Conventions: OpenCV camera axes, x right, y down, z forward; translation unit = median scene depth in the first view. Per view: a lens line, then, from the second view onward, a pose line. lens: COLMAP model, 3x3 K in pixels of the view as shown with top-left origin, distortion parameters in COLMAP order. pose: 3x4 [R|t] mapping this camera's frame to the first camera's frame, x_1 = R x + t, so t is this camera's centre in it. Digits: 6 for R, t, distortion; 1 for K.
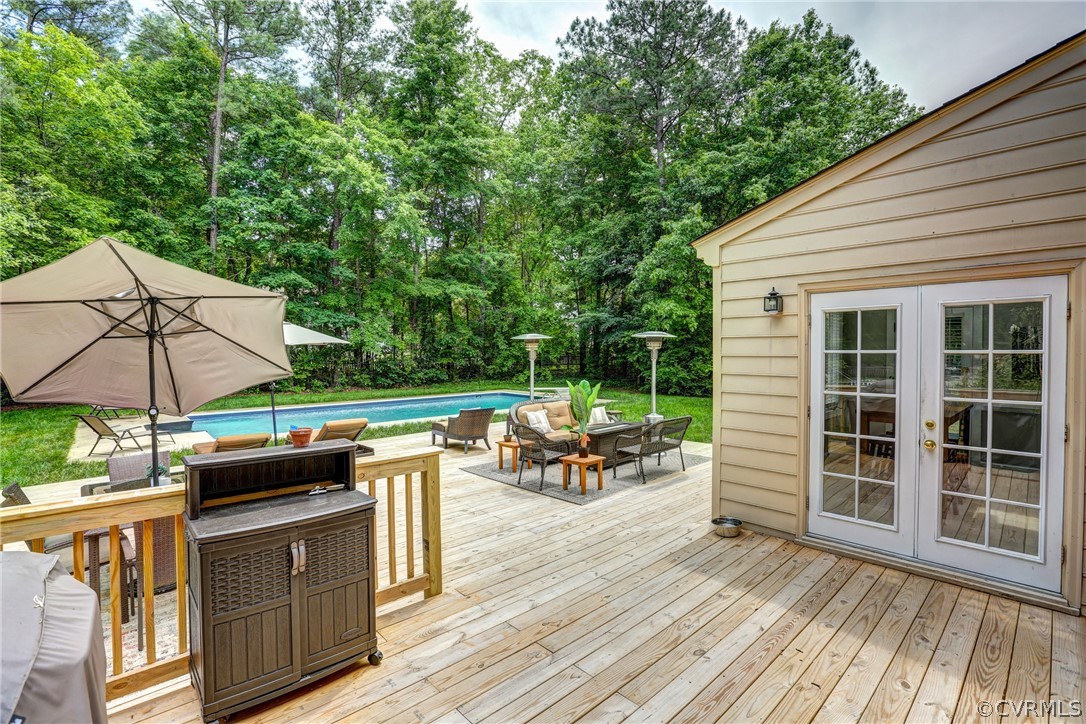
lens RADIAL K [[493.2, 0, 542.9], [0, 493.2, 359.9], [0, 0, 1]] dist [-0.055305, 0.020126]
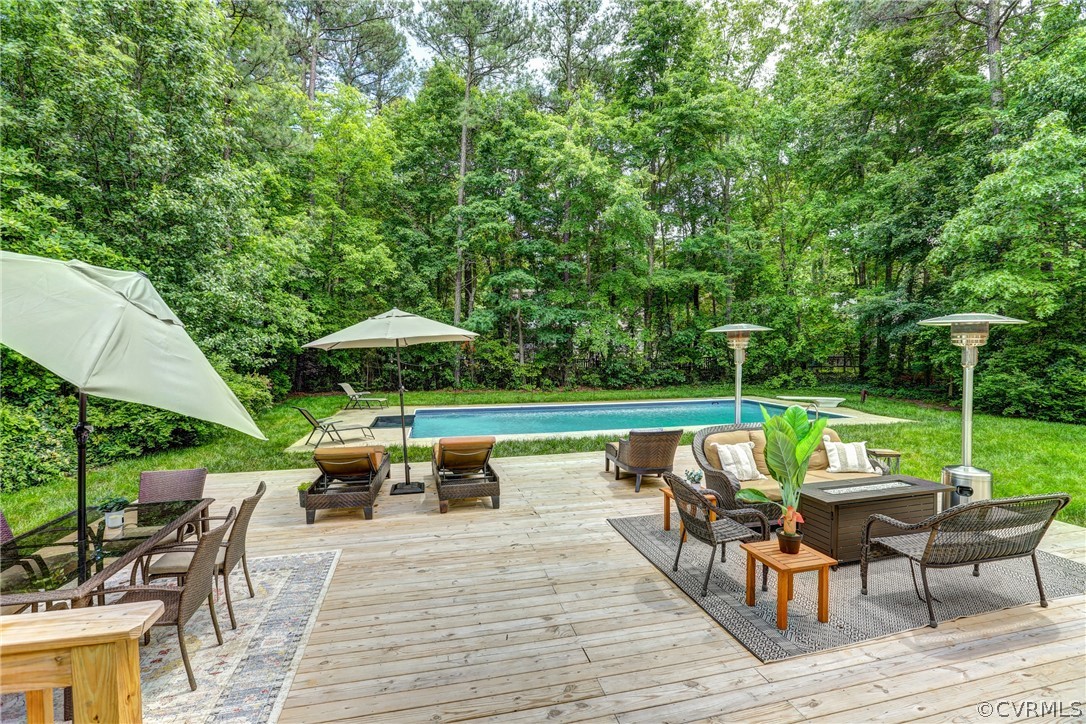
lens RADIAL K [[493.2, 0, 545.8], [0, 493.2, 359.9], [0, 0, 1]] dist [-0.055305, 0.020126]
pose [[0.868938, 0.010150, -0.494816, 0.034263], [-0.008857, 0.999948, 0.004959, -0.002120], [0.494841, 0.000074, 0.868983, 0.131824]]
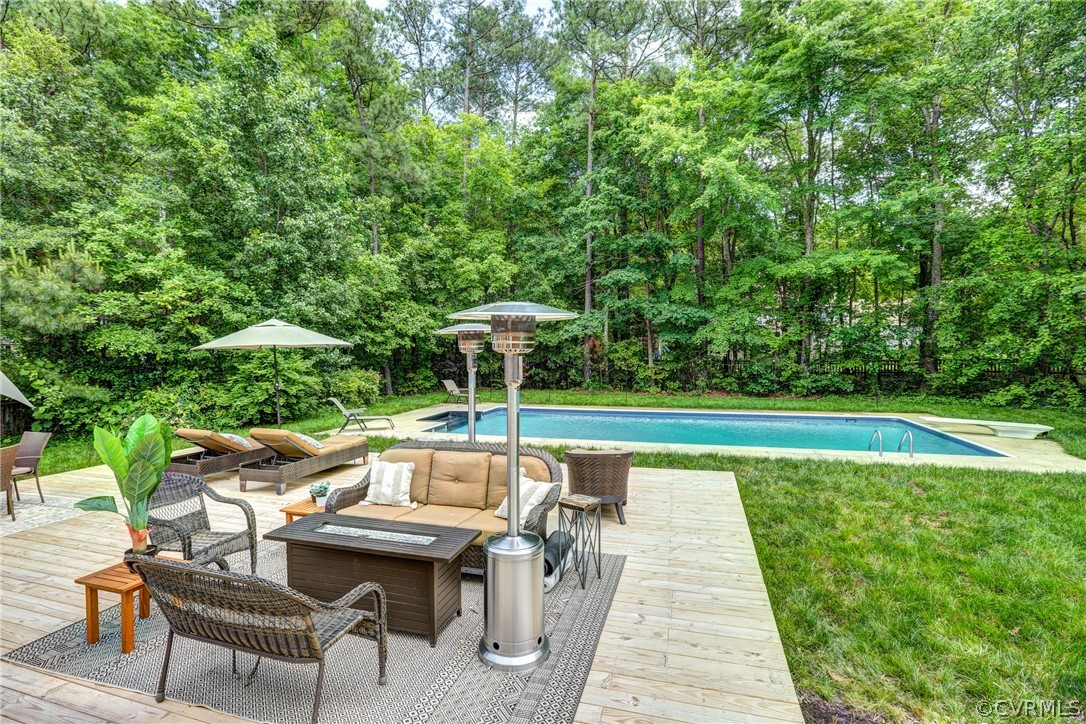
lens RADIAL K [[493.2, 0, 546.4], [0, 493.2, 358.0], [0, 0, 1]] dist [-0.055305, 0.020126]
pose [[0.512598, 0.016049, -0.858479, 0.220140], [-0.014686, 0.999843, 0.009923, -0.009226], [0.858503, 0.007521, 0.512753, 0.342509]]
